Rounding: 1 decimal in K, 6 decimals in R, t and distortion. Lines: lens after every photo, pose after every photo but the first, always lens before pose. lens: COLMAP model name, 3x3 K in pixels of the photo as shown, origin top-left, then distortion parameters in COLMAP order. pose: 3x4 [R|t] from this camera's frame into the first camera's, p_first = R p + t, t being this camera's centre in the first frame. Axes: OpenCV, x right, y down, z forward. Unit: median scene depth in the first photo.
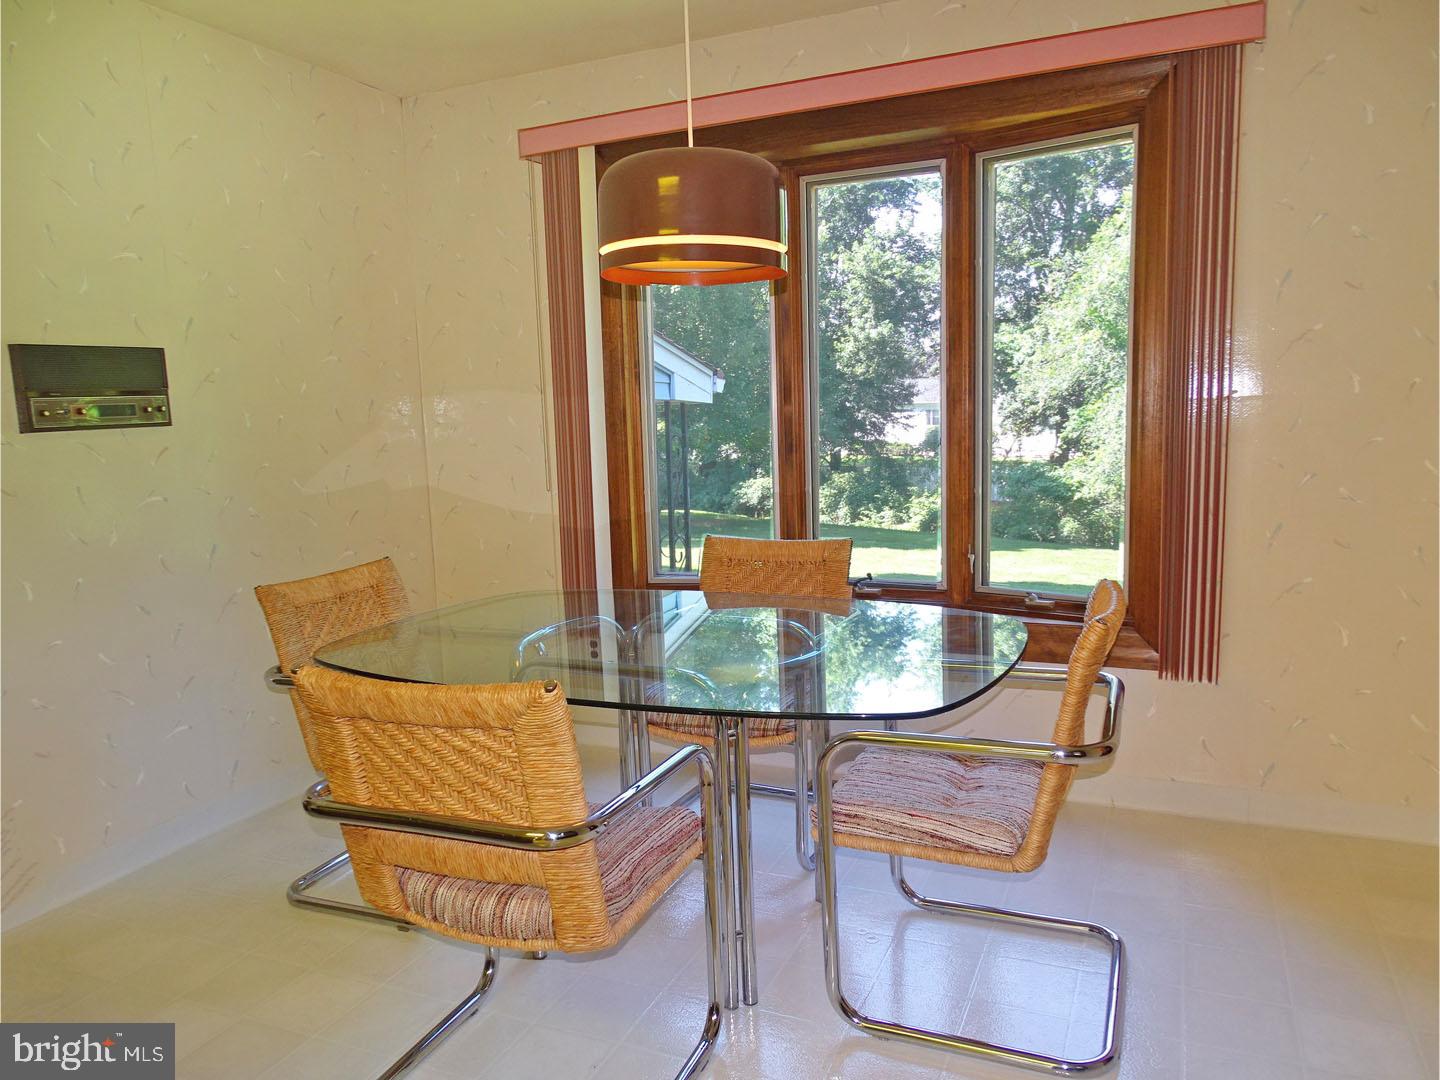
lens RADIAL K [[1019.8, 0, 720.0], [0, 1019.8, 551.4], [0, 0, 1]] dist [0.001708, 0.000977]
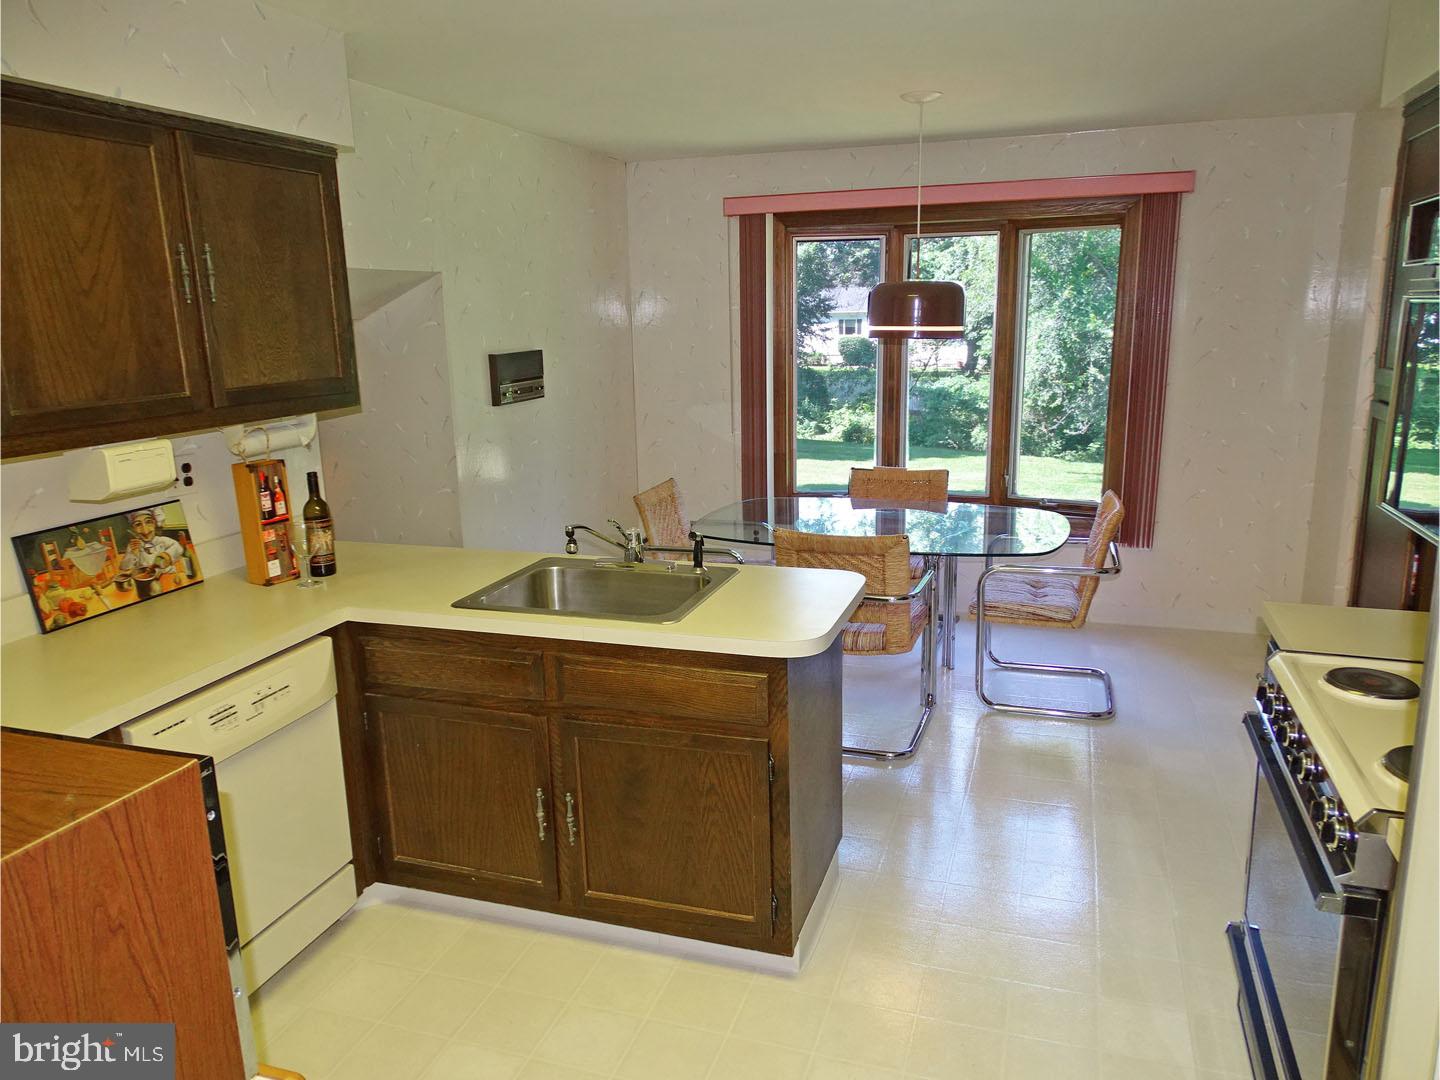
lens RADIAL K [[1023.0, 0, 720.0], [0, 1023.0, 540.0], [0, 0, 1]] dist [0.006555, -0.000581]
pose [[0.995362, -0.005311, 0.096052, -0.388076], [-0.002388, 0.996803, 0.079863, -0.025108], [-0.096169, -0.079722, 0.992167, -0.623504]]
